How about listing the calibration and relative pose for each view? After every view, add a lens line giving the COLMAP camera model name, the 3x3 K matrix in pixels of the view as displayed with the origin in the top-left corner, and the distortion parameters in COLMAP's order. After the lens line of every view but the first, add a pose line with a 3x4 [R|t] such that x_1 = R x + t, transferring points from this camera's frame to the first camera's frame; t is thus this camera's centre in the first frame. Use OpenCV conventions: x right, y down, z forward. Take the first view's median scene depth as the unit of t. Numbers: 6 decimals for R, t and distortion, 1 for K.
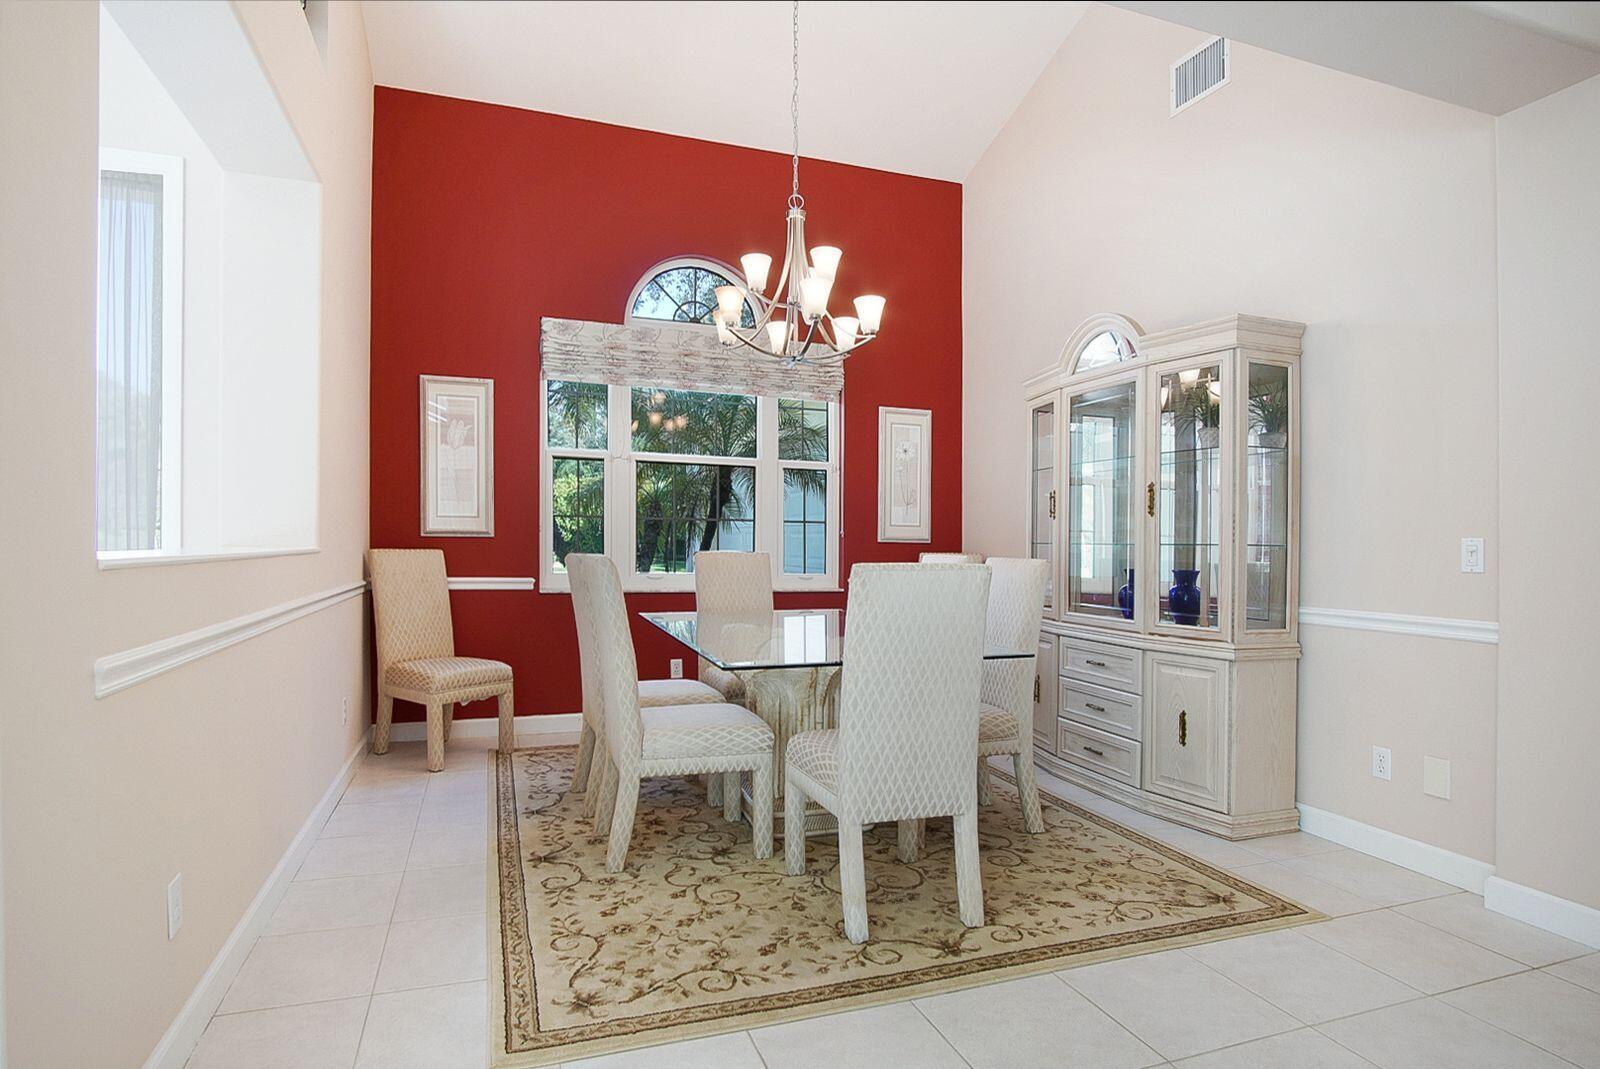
lens RADIAL K [[863.9, 0, 800.6], [0, 863.9, 539.4], [0, 0, 1]] dist [-0.024730, 0.003765]
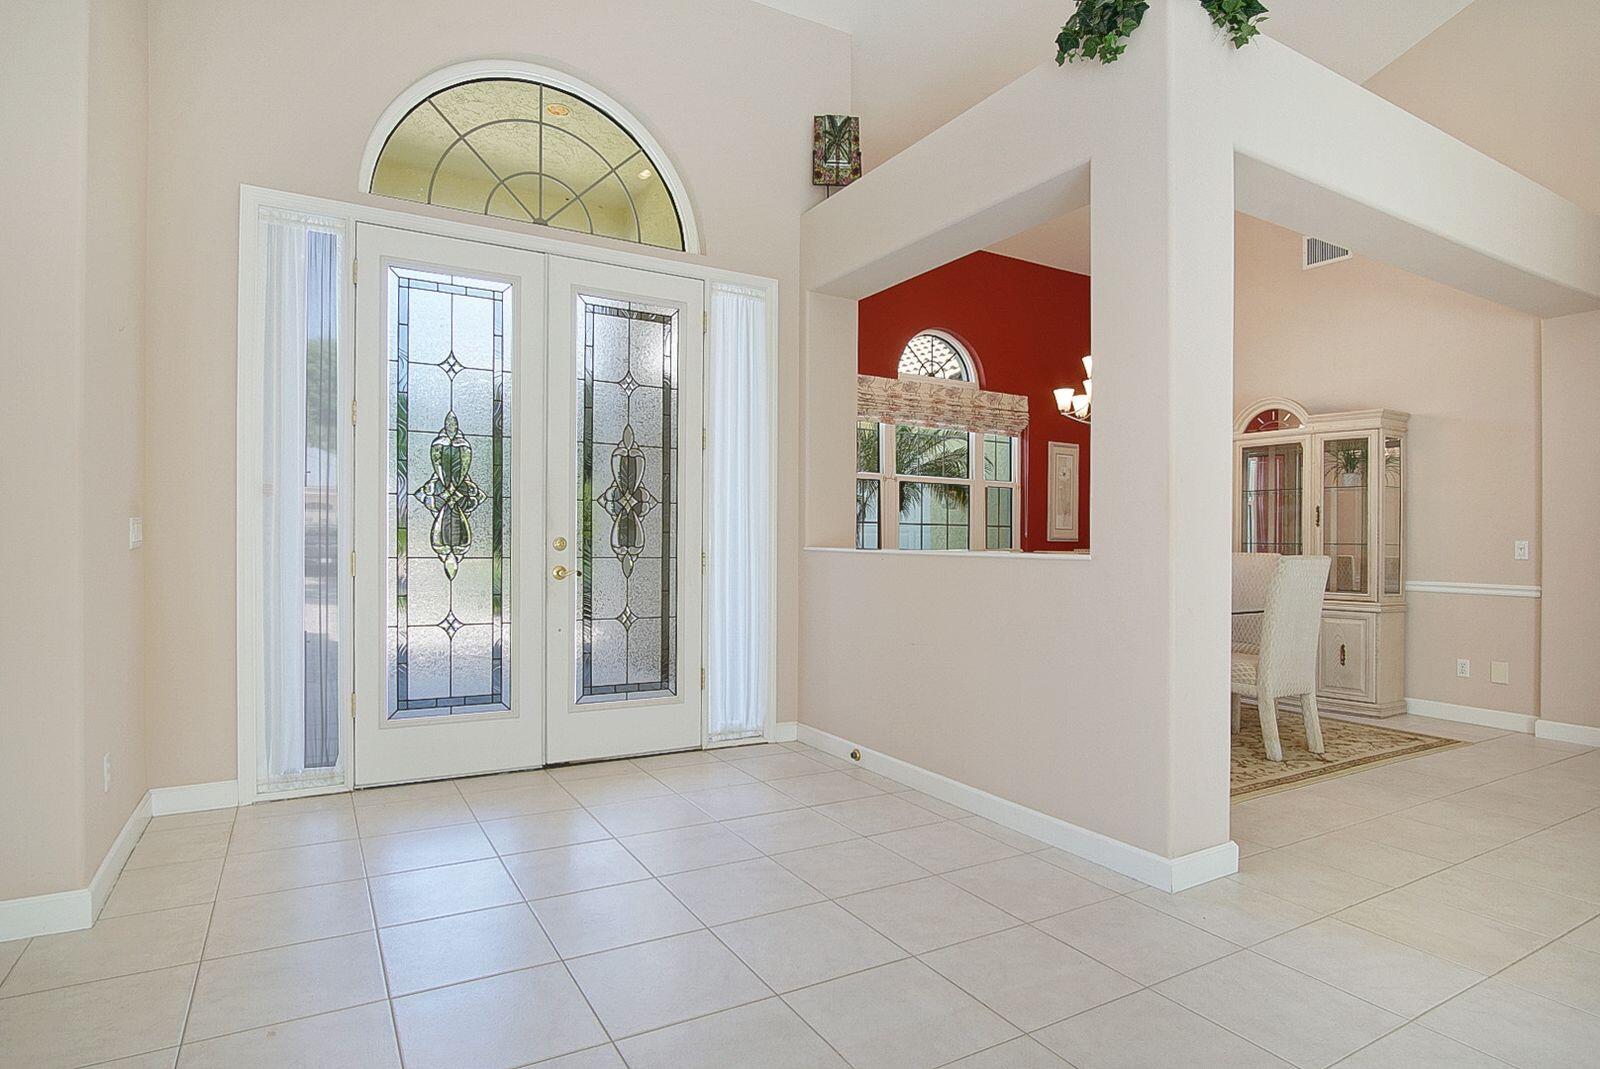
lens RADIAL K [[863.9, 0, 797.6], [0, 863.9, 536.8], [0, 0, 1]] dist [-0.024730, 0.003765]
pose [[0.982642, 0.001110, 0.185507, -0.829610], [-0.001422, 0.999998, 0.001548, -0.008462], [-0.185505, -0.001785, 0.982642, -0.394905]]
